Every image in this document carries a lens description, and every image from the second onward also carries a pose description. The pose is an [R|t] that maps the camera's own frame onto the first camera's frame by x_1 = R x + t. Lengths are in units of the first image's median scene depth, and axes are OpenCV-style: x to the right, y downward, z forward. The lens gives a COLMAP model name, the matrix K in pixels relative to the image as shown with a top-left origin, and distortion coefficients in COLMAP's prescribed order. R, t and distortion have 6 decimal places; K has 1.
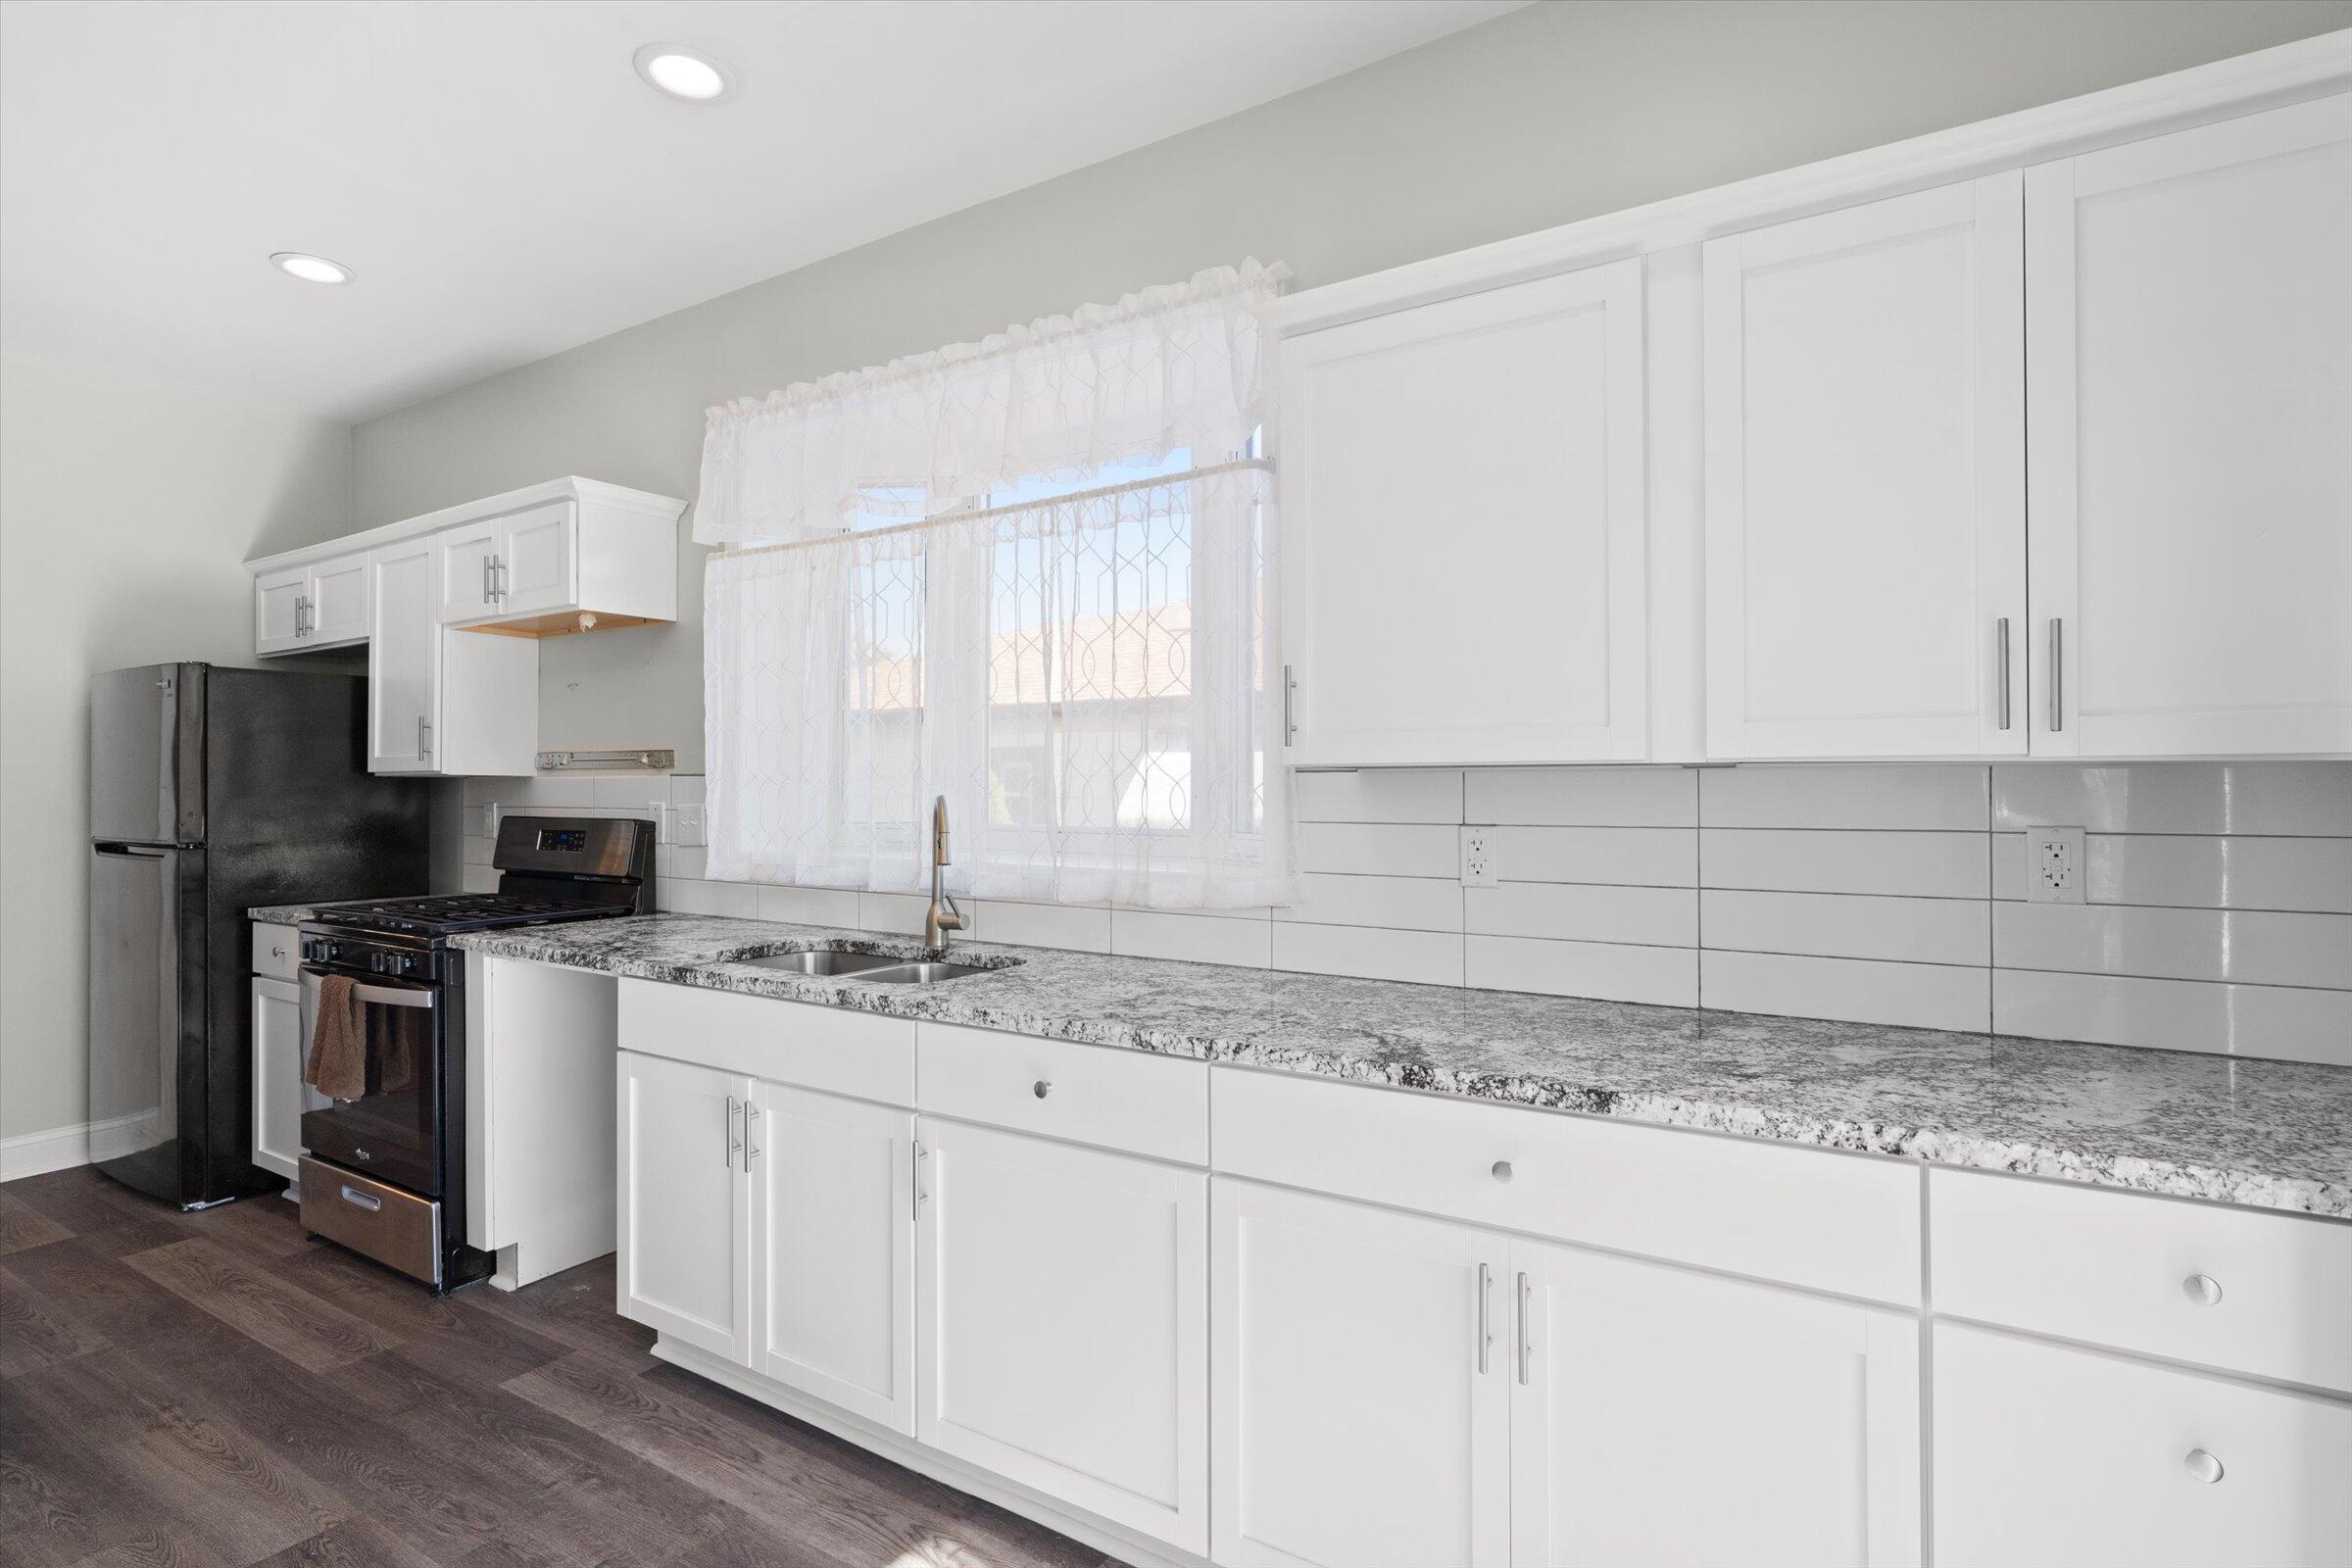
lens RADIAL K [[1088.0, 0, 1166.7], [0, 1088.0, 793.2], [0, 0, 1]] dist [-0.005384, 0.000235]
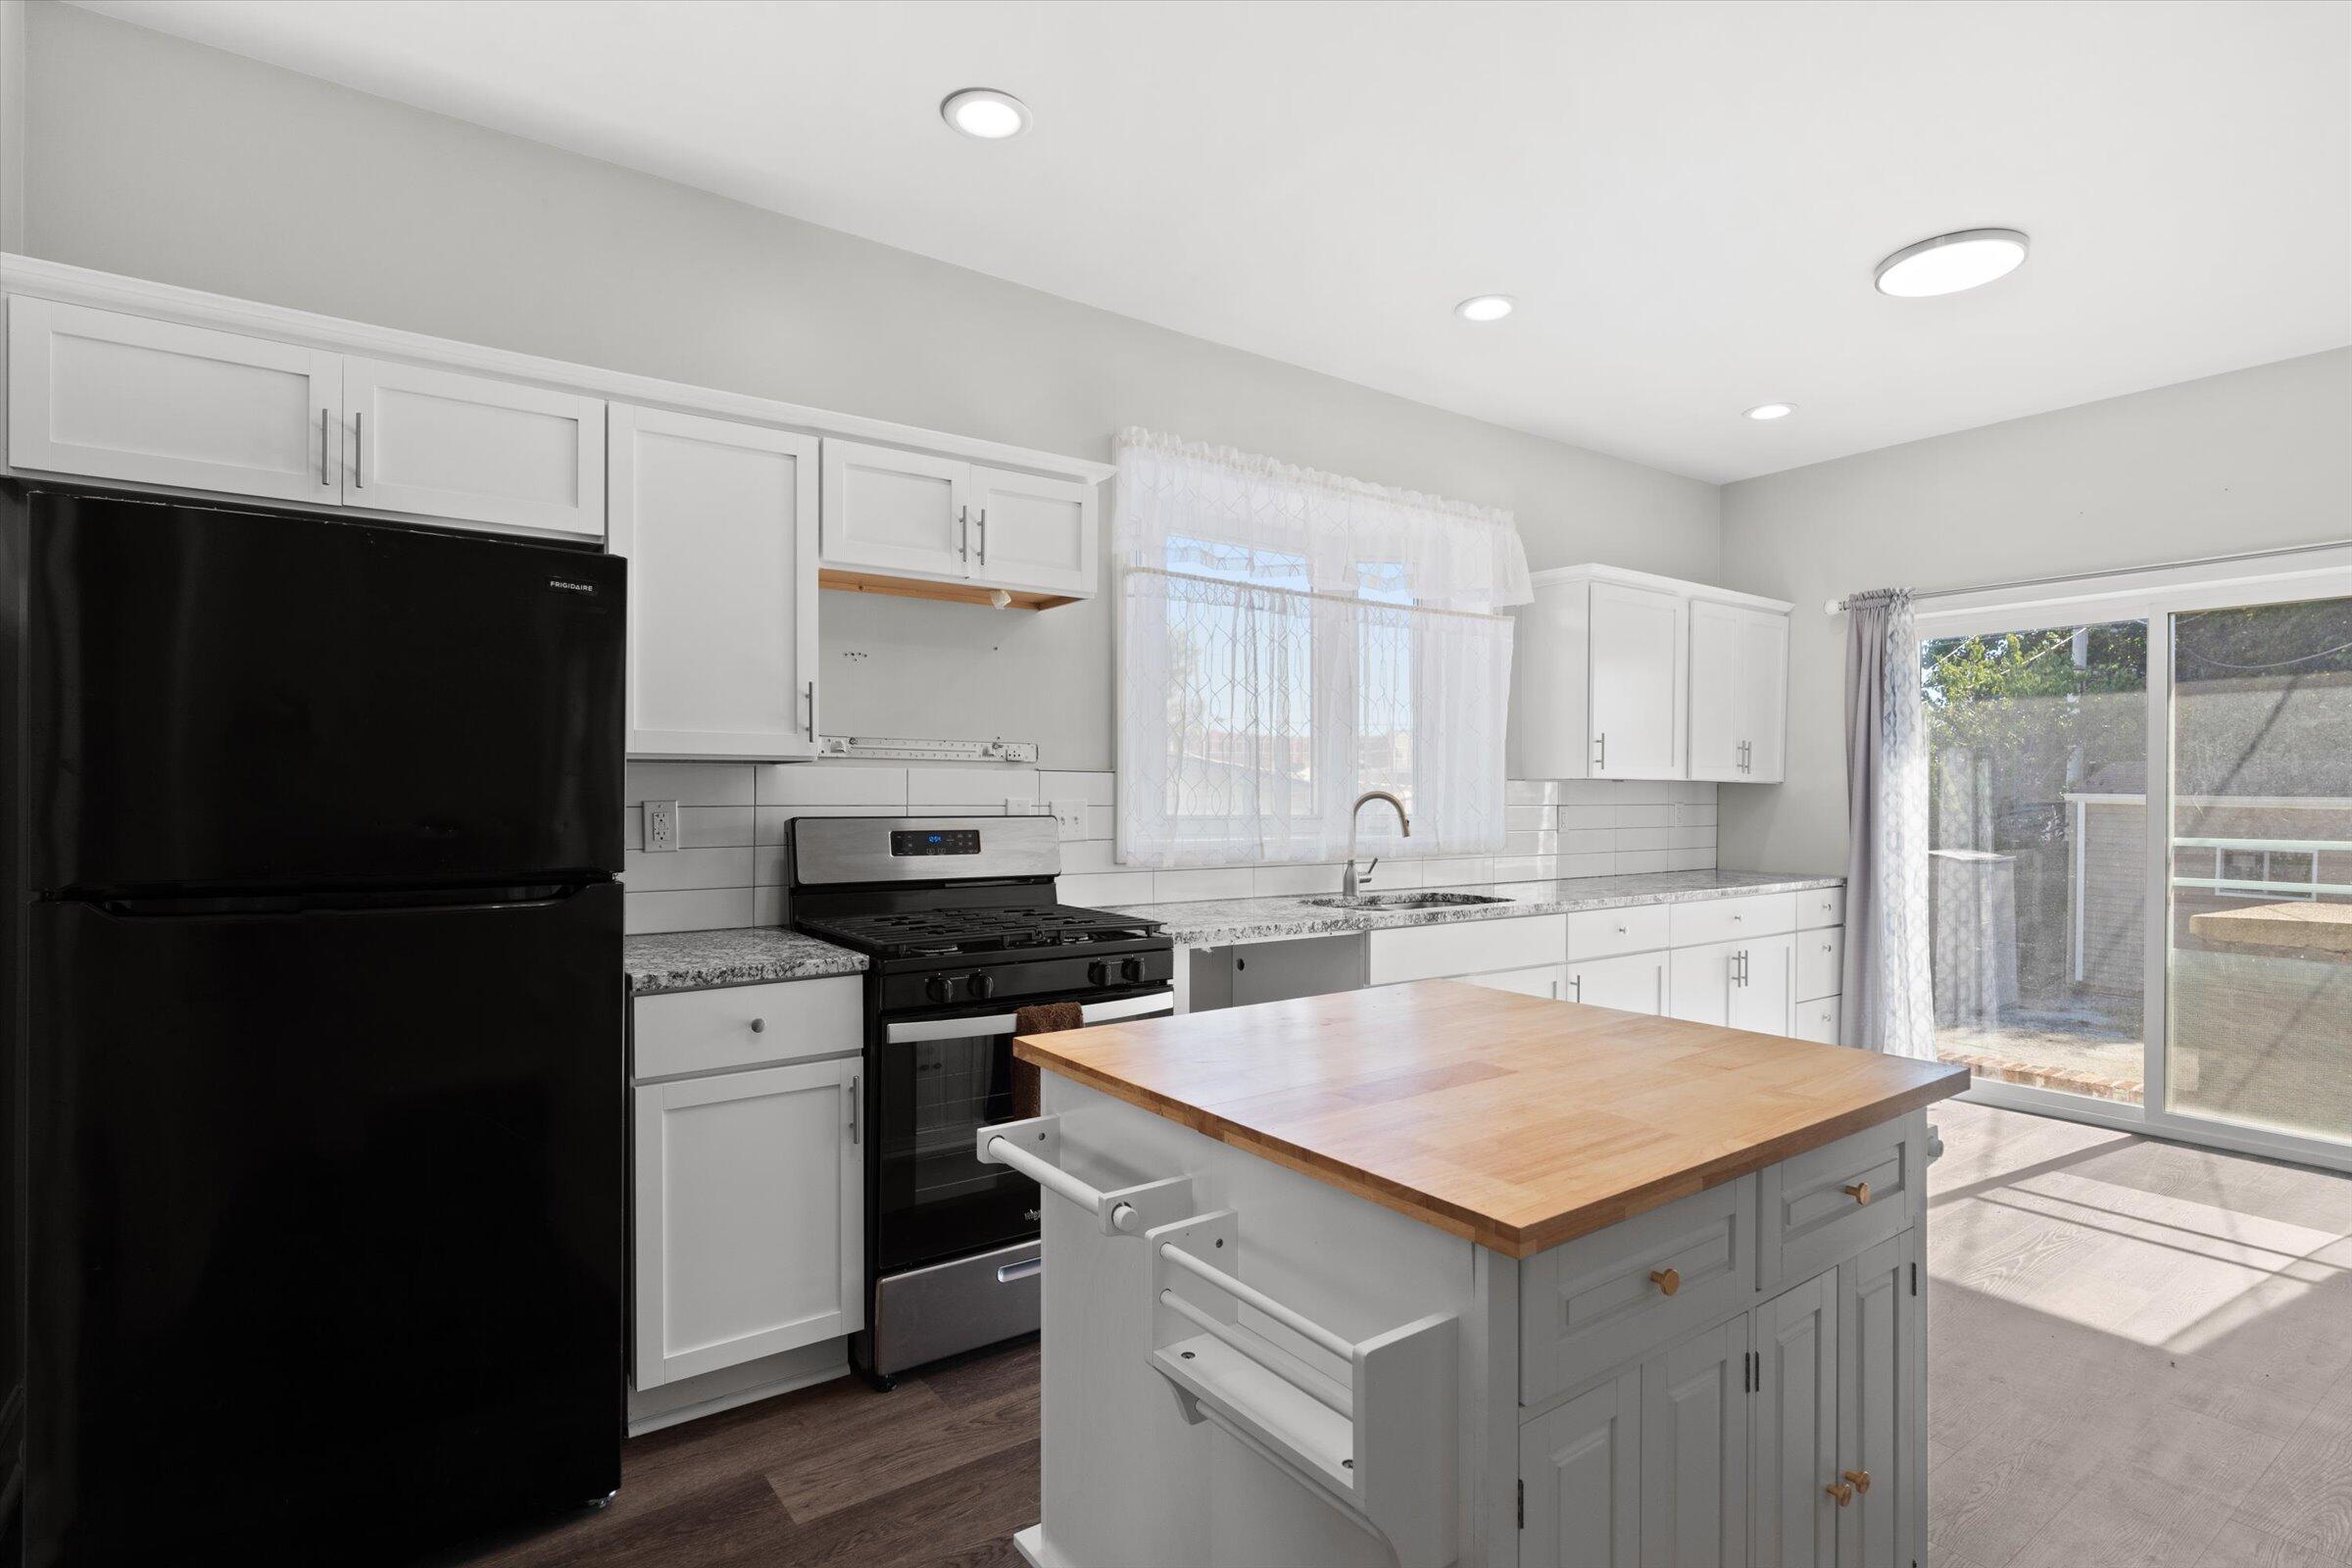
lens RADIAL K [[1088.0, 0, 1166.7], [0, 1088.0, 793.2], [0, 0, 1]] dist [-0.005384, 0.000235]
pose [[0.430567, -0.003543, 0.902552, -1.601240], [-0.009418, 0.999920, 0.008418, -0.004881], [-0.902510, -0.012125, 0.430499, 0.594771]]
